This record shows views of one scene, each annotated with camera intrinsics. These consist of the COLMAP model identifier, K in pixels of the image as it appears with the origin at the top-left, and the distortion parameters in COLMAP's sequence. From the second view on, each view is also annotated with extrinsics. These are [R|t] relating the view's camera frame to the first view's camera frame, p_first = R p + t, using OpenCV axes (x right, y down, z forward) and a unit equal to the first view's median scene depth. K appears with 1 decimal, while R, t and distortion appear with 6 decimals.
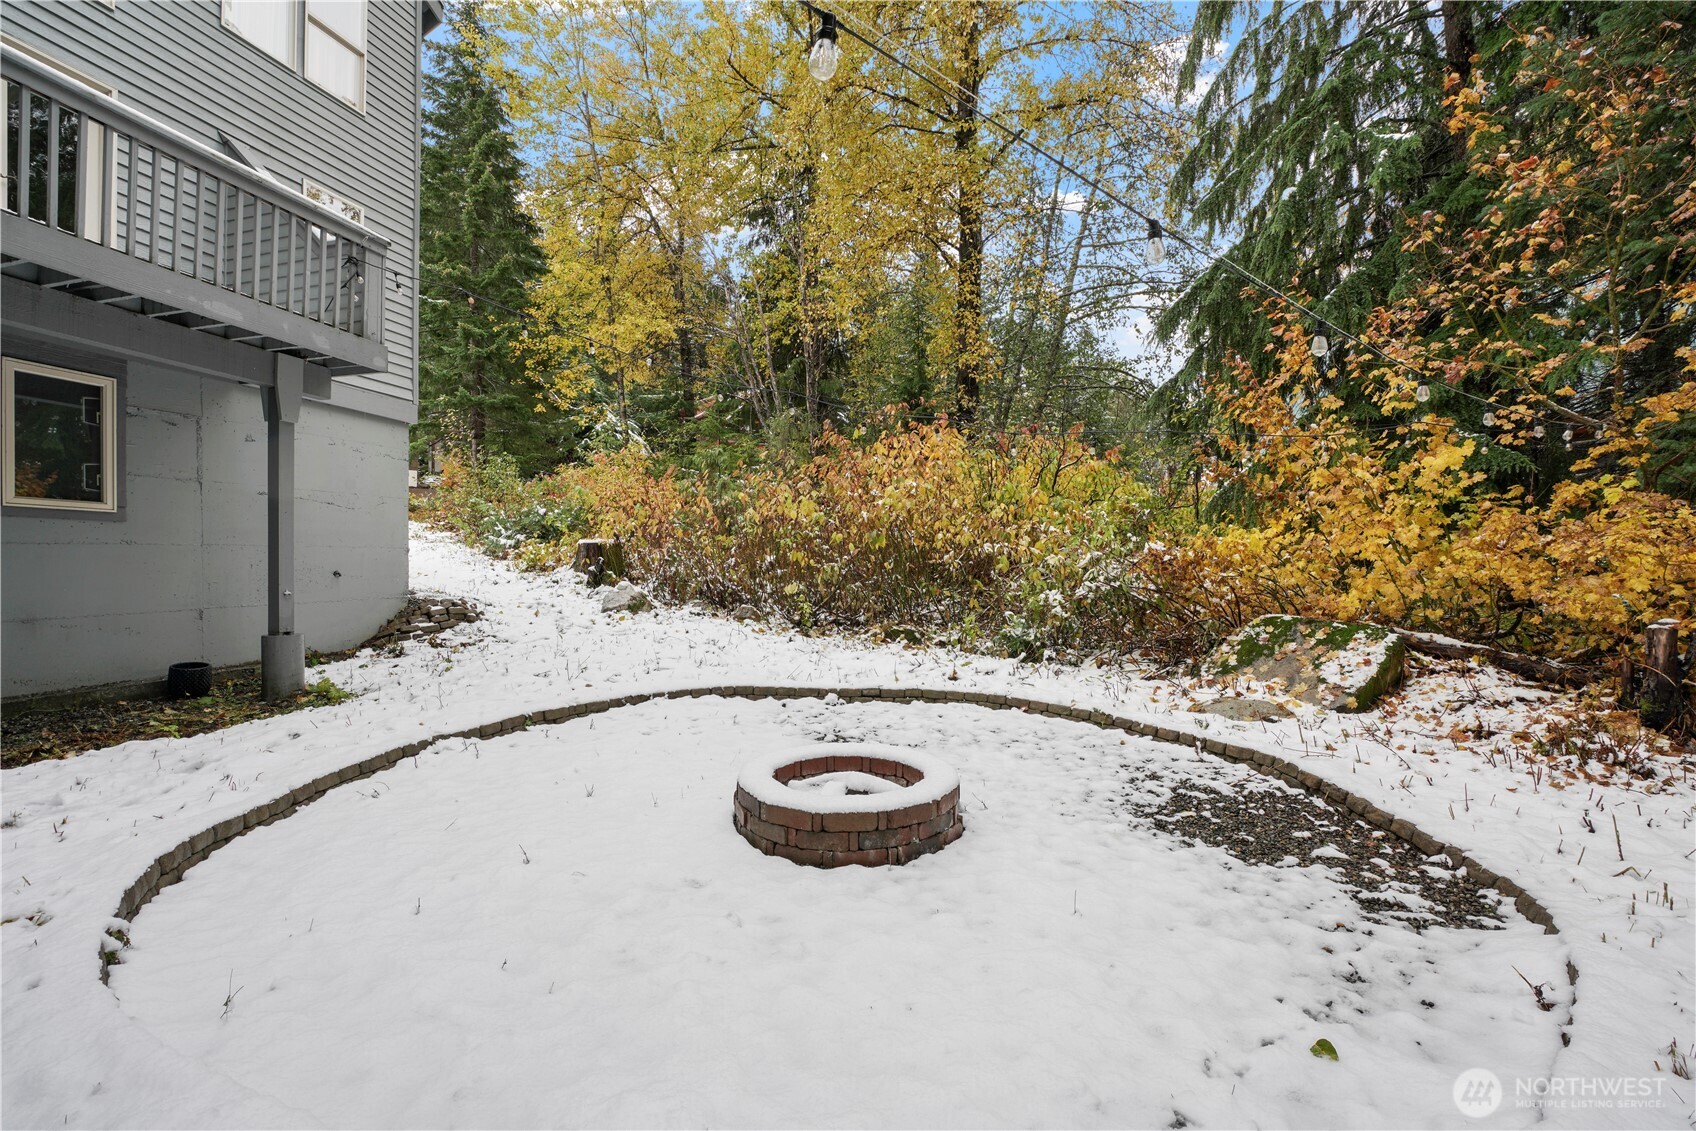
lens RADIAL K [[784.3, 0, 847.1], [0, 784.3, 574.7], [0, 0, 1]] dist [-0.037058, 0.001035]
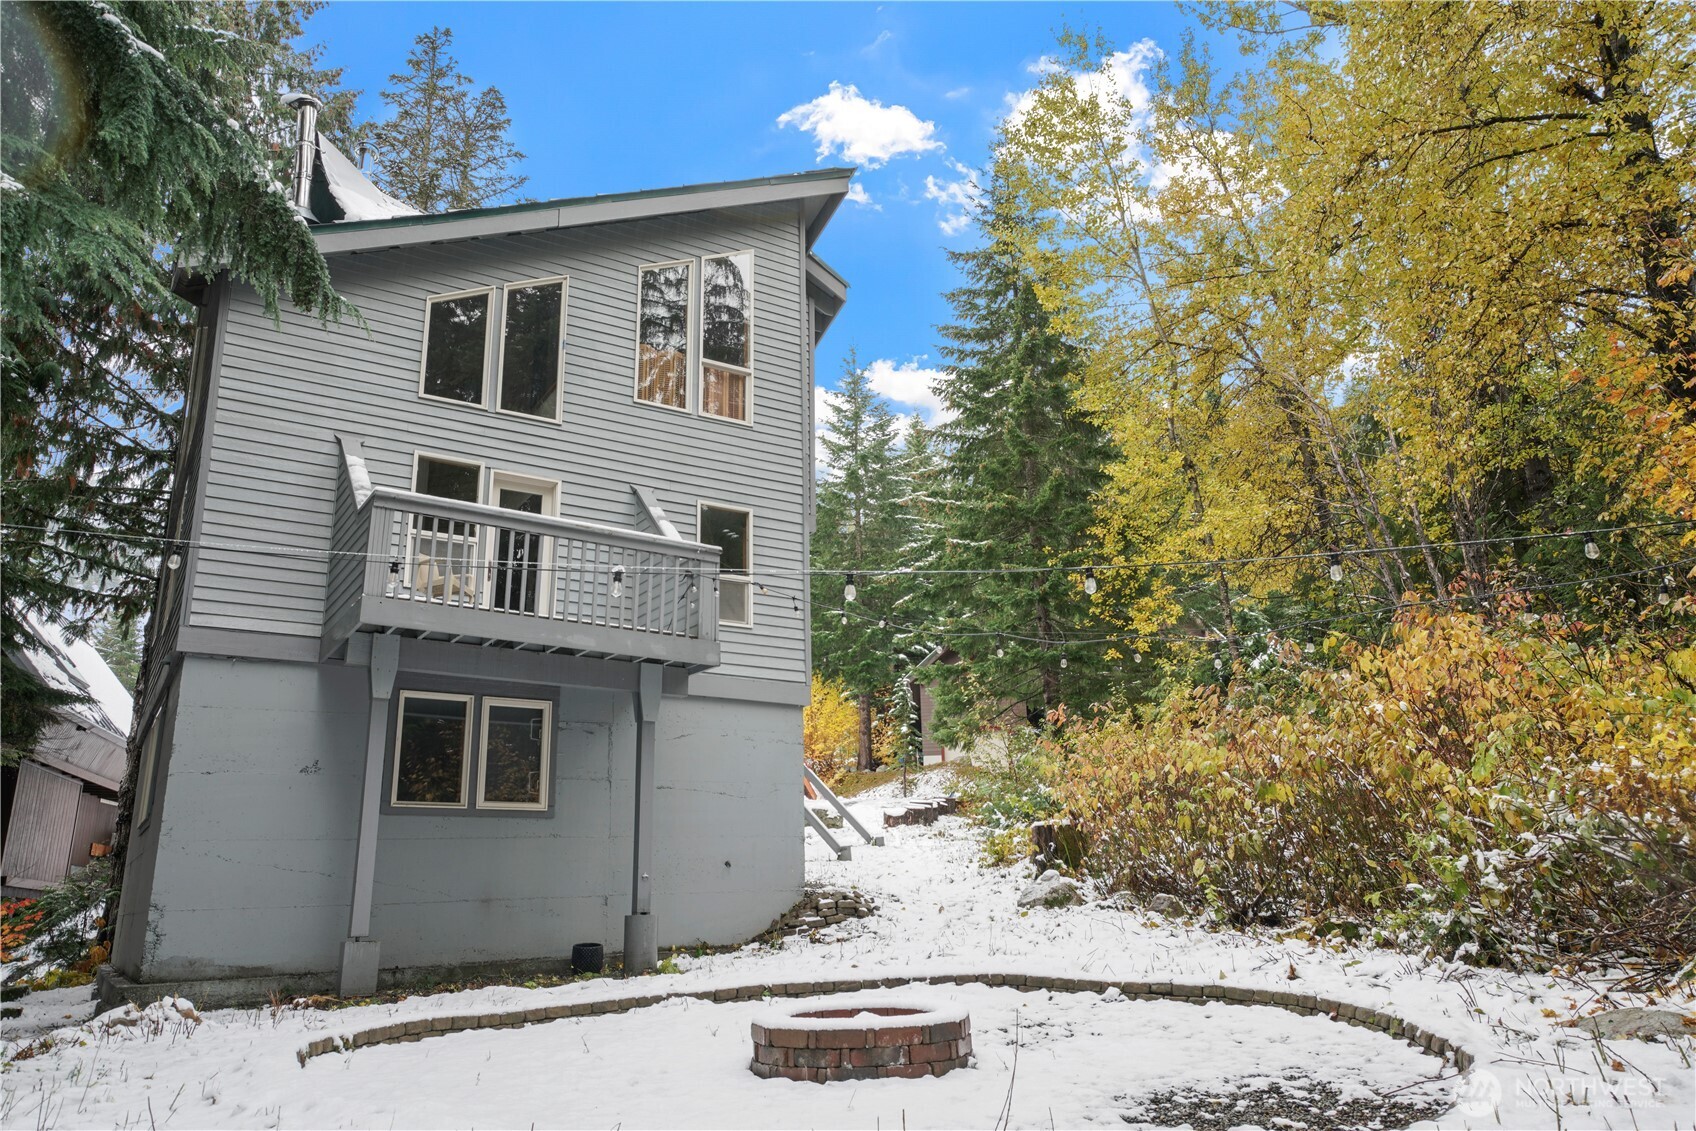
lens RADIAL K [[1247.4, 0, 848.8], [0, 1247.4, 566.2], [0, 0, 1]] dist [0.002633, 0.004430]
pose [[0.750687, -0.188065, -0.633324, 0.522714], [0.015872, 0.963484, -0.267294, 0.057941], [0.660467, 0.190602, 0.726261, -0.142628]]
